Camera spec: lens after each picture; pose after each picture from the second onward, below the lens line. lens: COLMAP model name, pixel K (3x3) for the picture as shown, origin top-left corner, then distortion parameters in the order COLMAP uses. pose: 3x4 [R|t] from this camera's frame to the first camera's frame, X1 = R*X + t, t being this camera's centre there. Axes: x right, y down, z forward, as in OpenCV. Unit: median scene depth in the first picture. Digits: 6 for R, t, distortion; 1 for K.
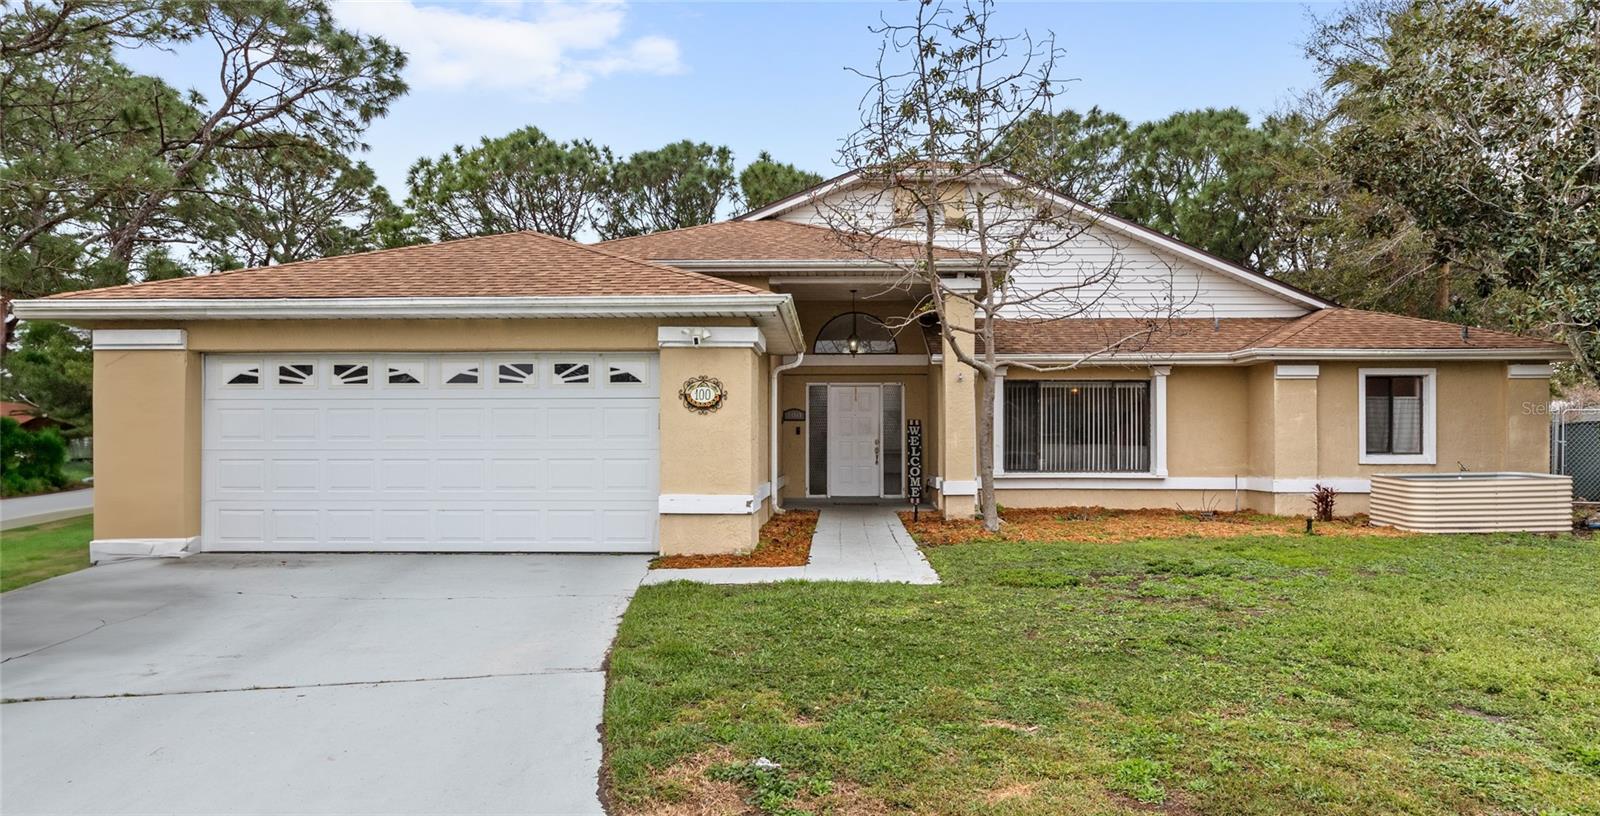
lens RADIAL K [[912.9, 0, 823.6], [0, 912.9, 450.4], [0, 0, 1]] dist [0.000875, -0.000206]
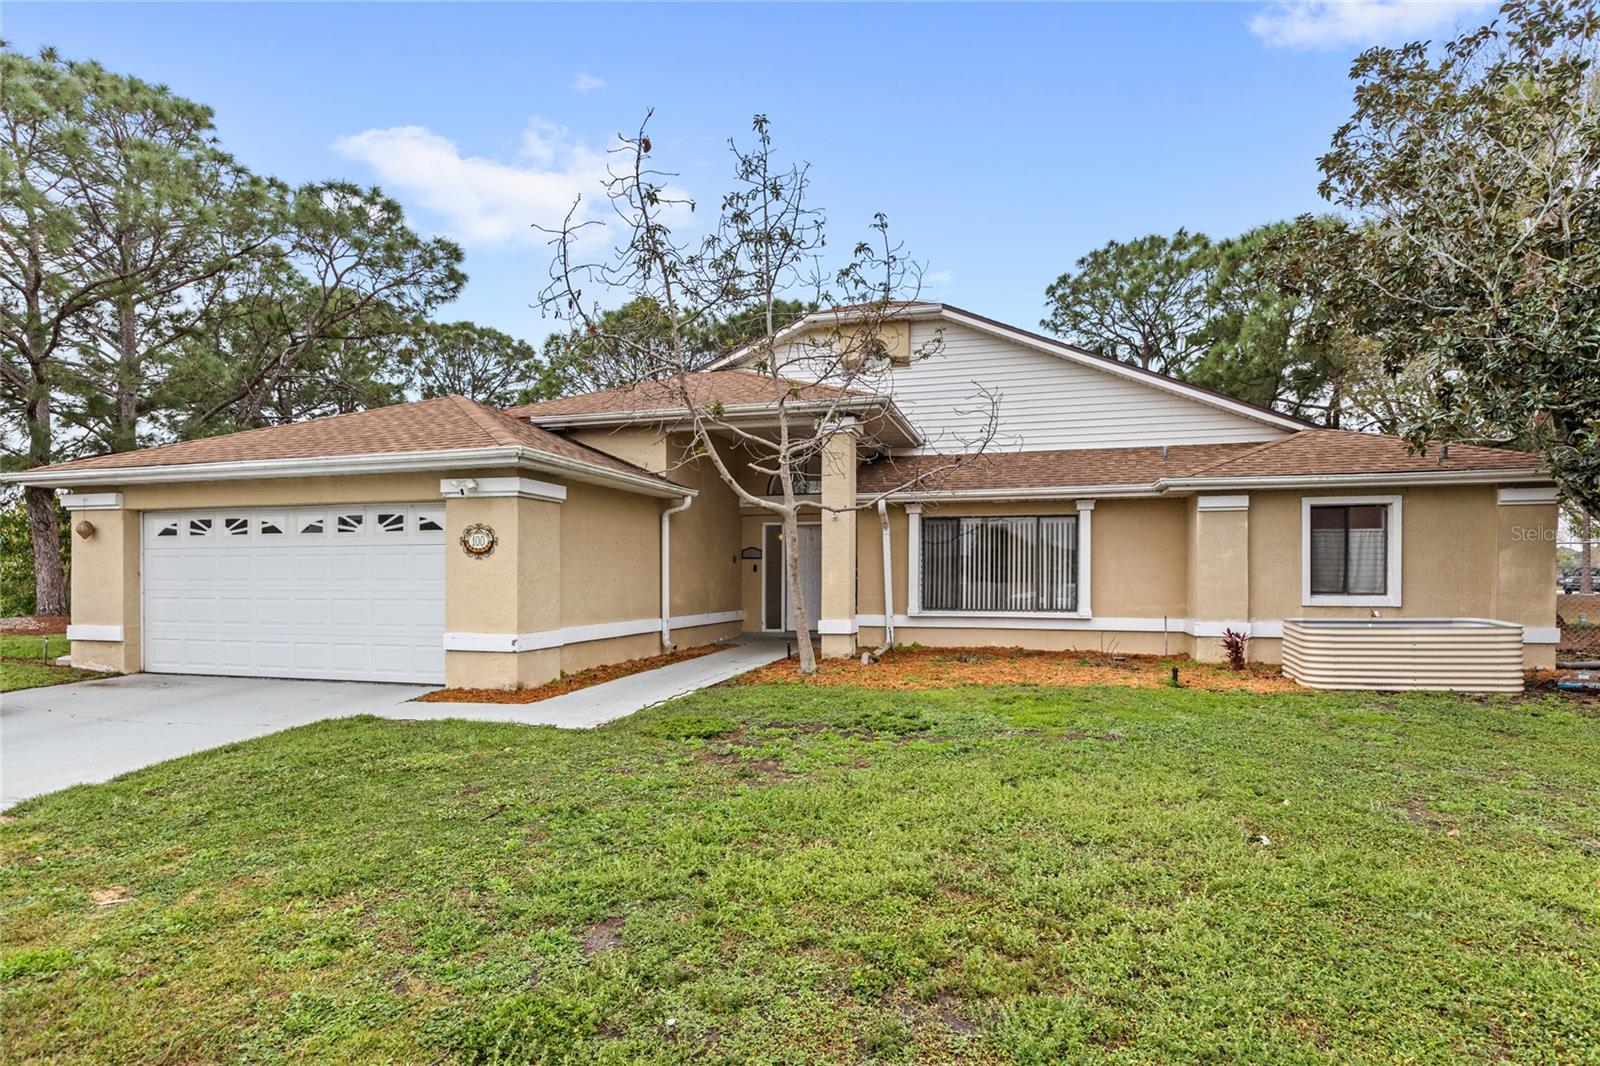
lens RADIAL K [[835.6, 0, 800.6], [0, 835.6, 583.7], [0, 0, 1]] dist [-0.002257, 0.000642]
pose [[0.966412, 0.001722, -0.256991, 0.323928], [-0.000430, 0.999987, 0.005085, -0.010297], [0.256996, -0.004804, 0.966400, 0.094087]]
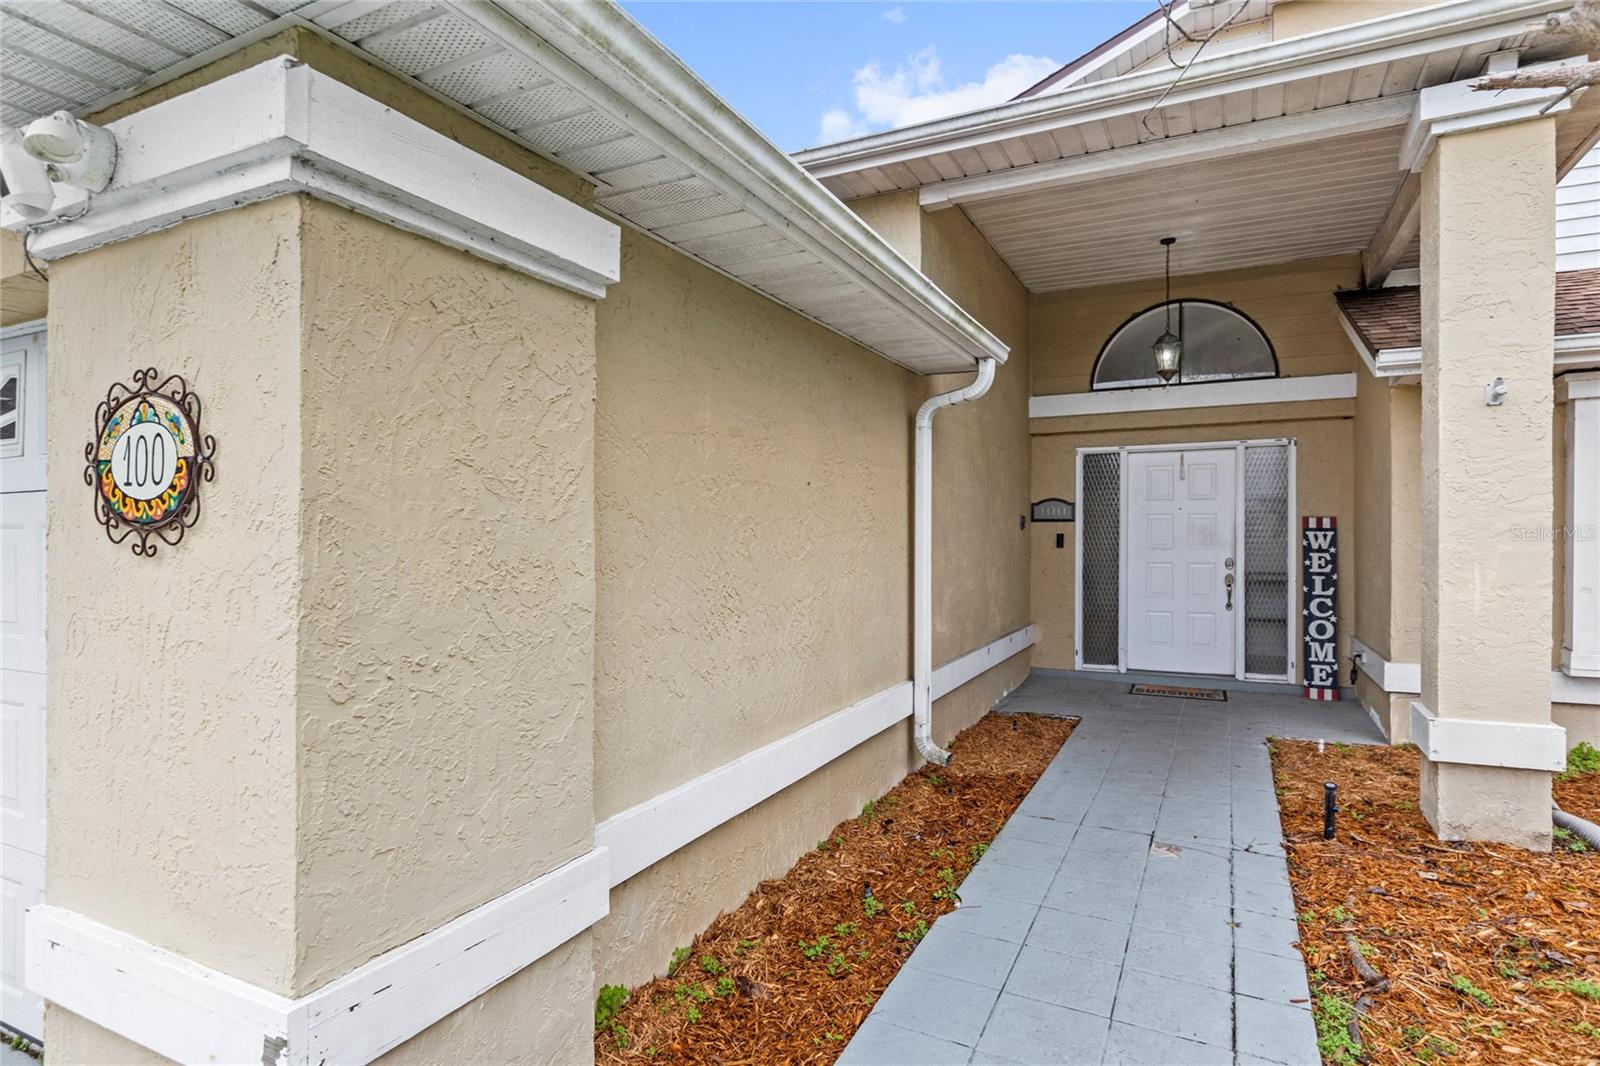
lens RADIAL K [[851.1, 0, 788.9], [0, 851.1, 542.5], [0, 0, 1]] dist [-0.002266, -0.001426]
pose [[0.899244, 0.002196, -0.437442, 0.054696], [0.001169, 0.999972, 0.007422, -0.028918], [0.437446, -0.007185, 0.899216, 0.588794]]
